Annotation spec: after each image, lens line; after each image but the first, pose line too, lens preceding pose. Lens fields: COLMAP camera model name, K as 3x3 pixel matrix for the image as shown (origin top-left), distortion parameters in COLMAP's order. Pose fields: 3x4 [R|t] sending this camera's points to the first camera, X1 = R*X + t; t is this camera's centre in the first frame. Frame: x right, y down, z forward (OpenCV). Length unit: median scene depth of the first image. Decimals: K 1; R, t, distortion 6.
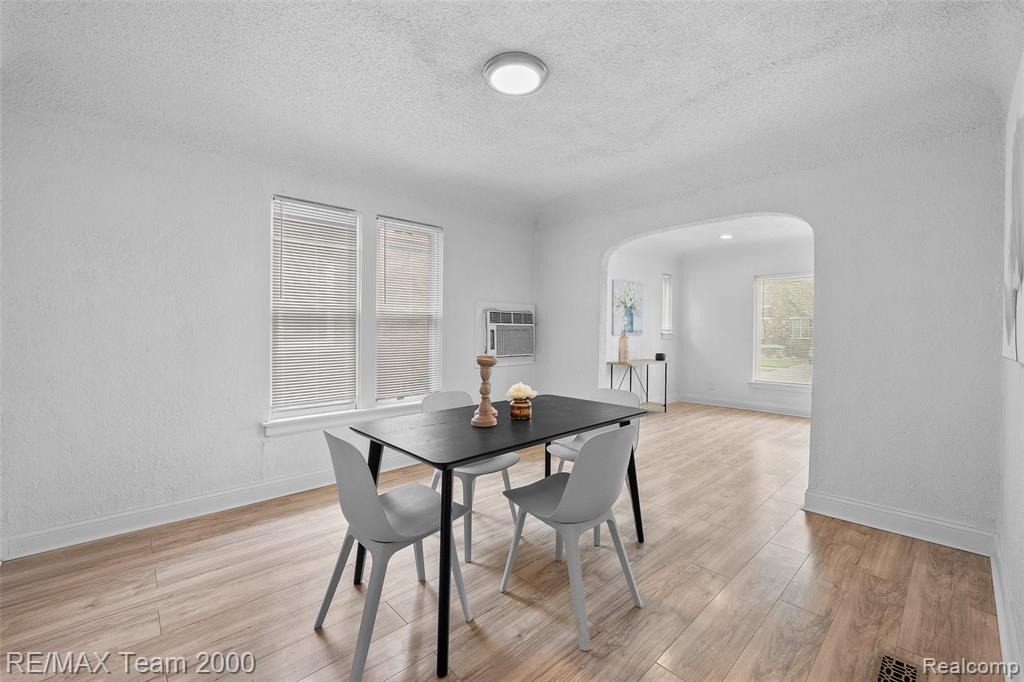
lens RADIAL K [[413.5, 0, 514.1], [0, 413.5, 333.4], [0, 0, 1]] dist [0.001684, 0.000135]
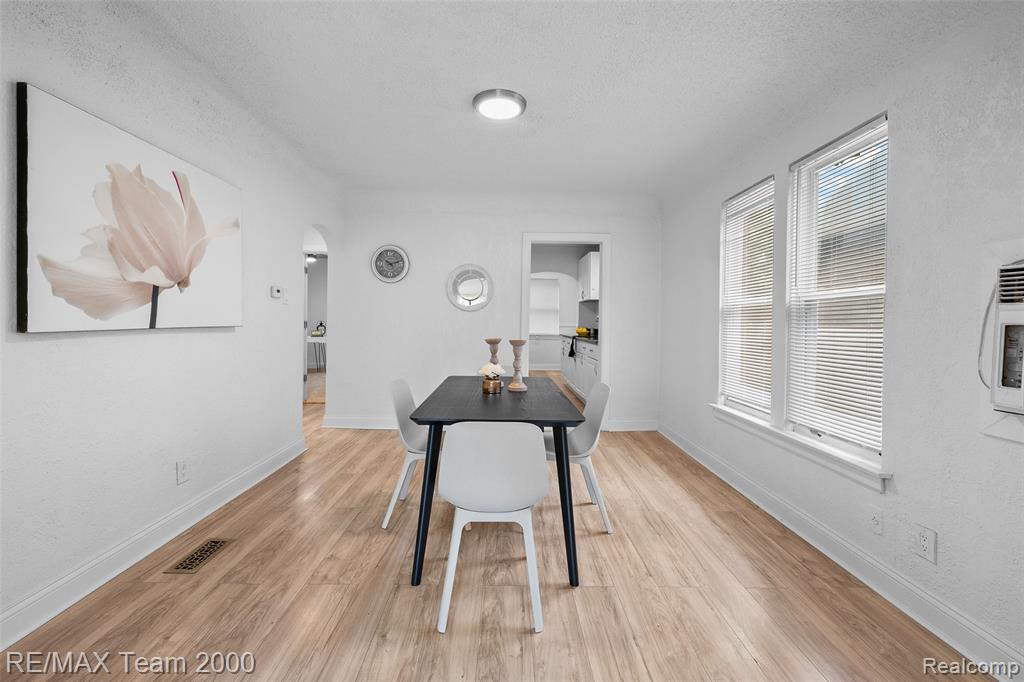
lens RADIAL K [[413.5, 0, 511.6], [0, 413.5, 334.3], [0, 0, 1]] dist [0.001684, 0.000135]
pose [[-0.665452, 0.006117, -0.746416, 0.852578], [-0.030206, 0.998927, 0.035117, -0.001480], [0.745829, 0.045915, -0.664553, 1.817357]]
